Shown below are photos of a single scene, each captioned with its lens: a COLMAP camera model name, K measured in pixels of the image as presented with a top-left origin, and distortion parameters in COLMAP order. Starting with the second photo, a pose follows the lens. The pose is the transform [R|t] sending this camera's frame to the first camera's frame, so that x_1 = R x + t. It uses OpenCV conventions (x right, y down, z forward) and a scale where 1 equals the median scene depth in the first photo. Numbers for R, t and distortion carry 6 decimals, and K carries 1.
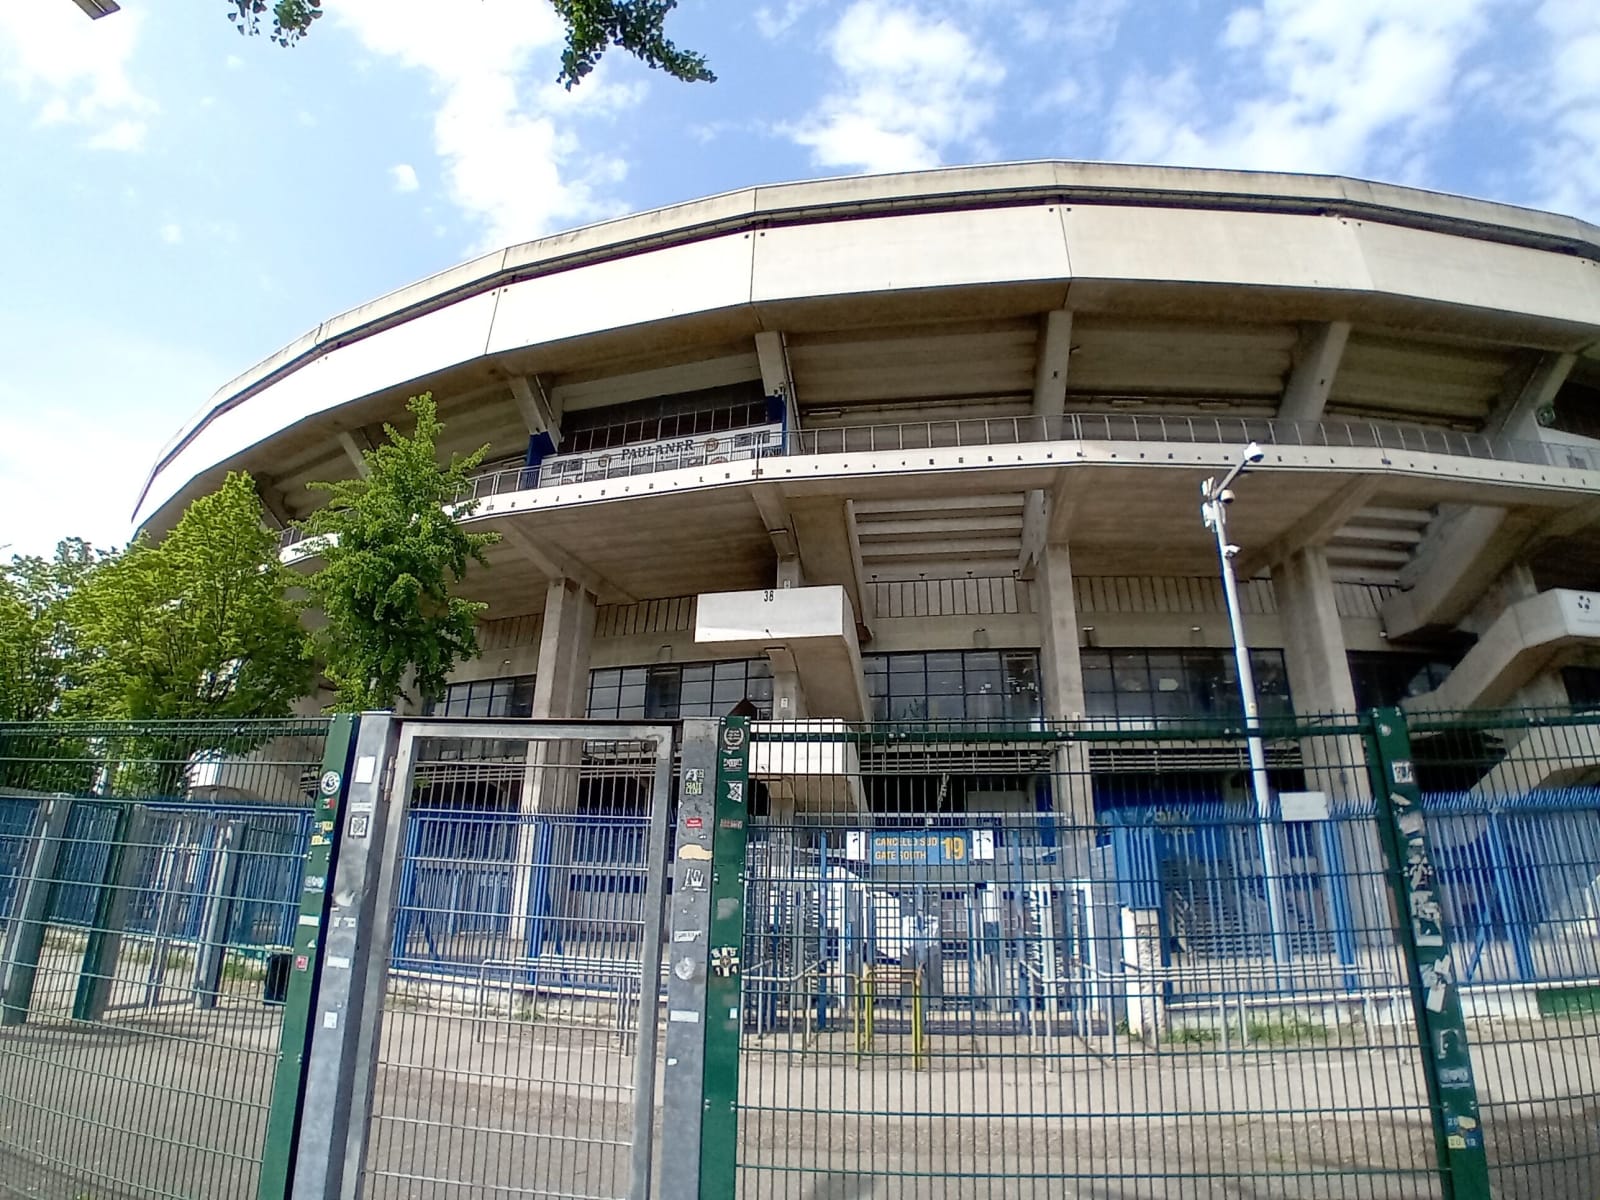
lens RADIAL K [[802.4, 0, 800.0], [0, 802.4, 600.0], [0, 0, 1]] dist [-0.136081, 0.029662]
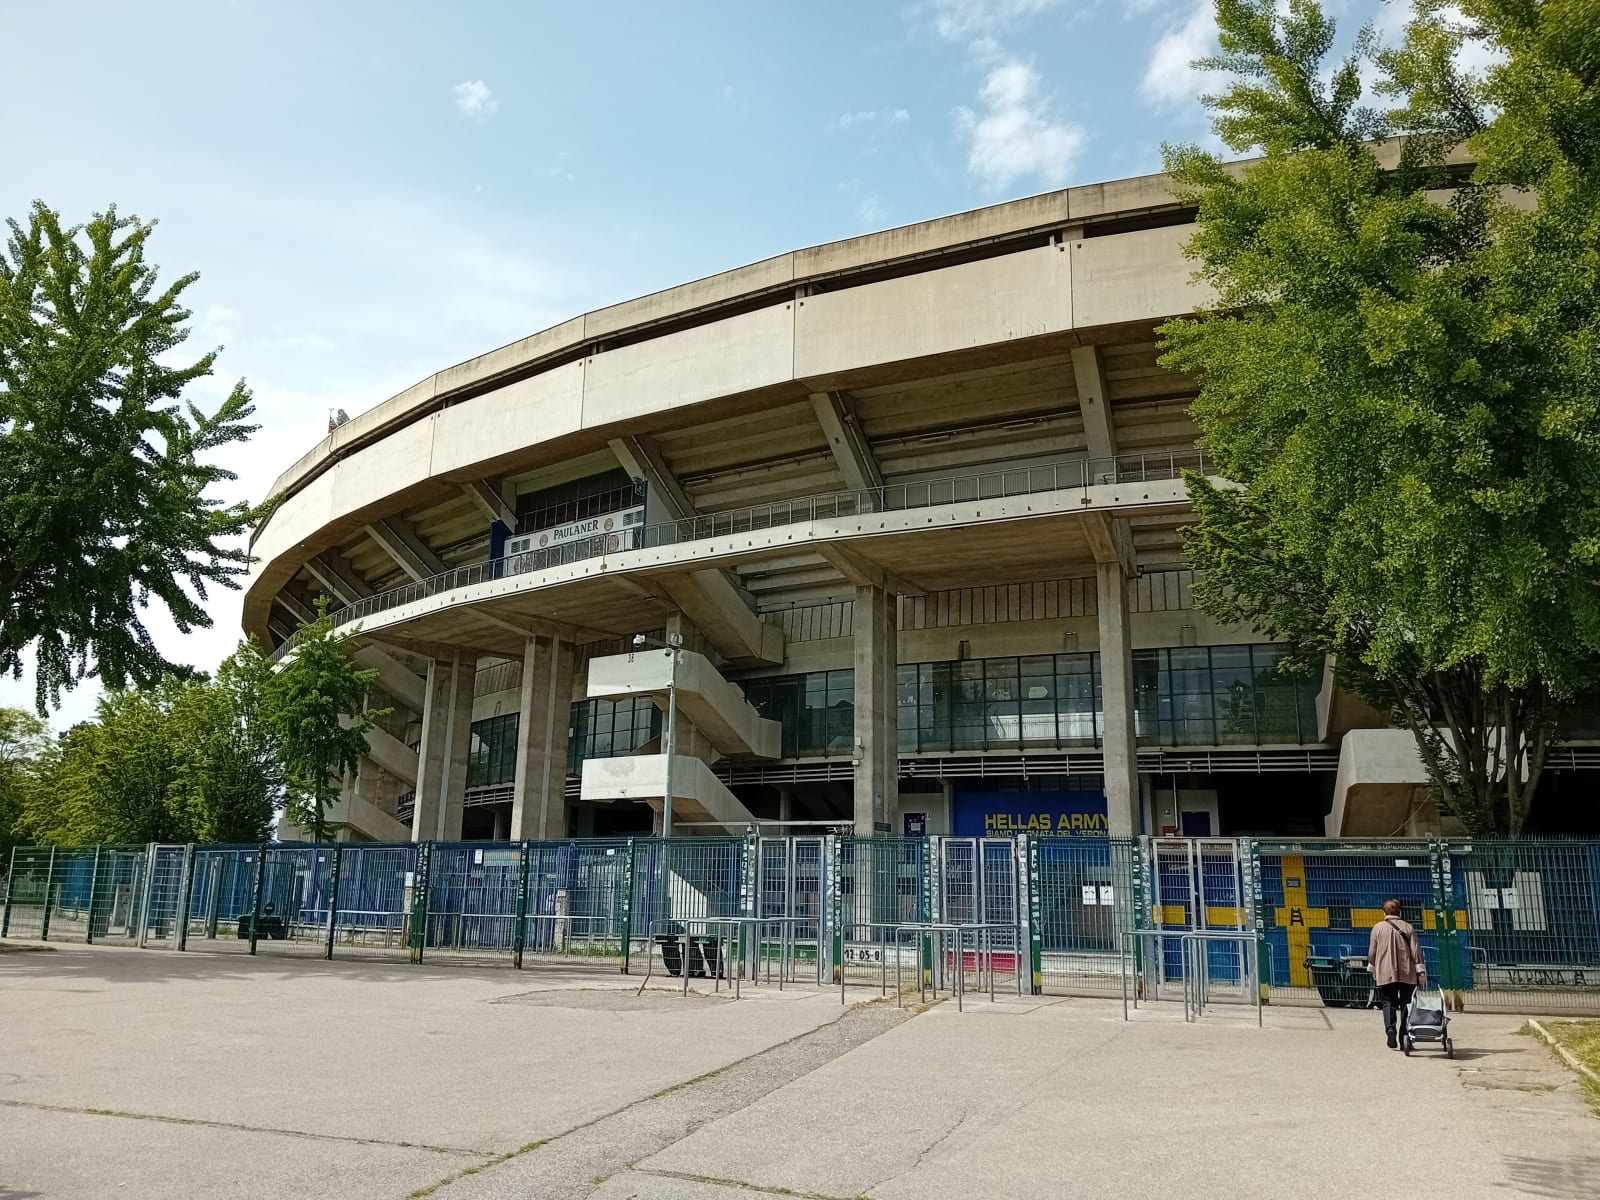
lens RADIAL K [[1232.1, 0, 807.8], [0, 1232.1, 593.8], [0, 0, 1]] dist [0.089771, -0.161875]
pose [[0.919657, -0.094267, -0.381242, 0.852031], [0.135436, 0.987339, 0.082575, -0.200644], [0.368631, -0.127575, 0.920780, -0.613305]]
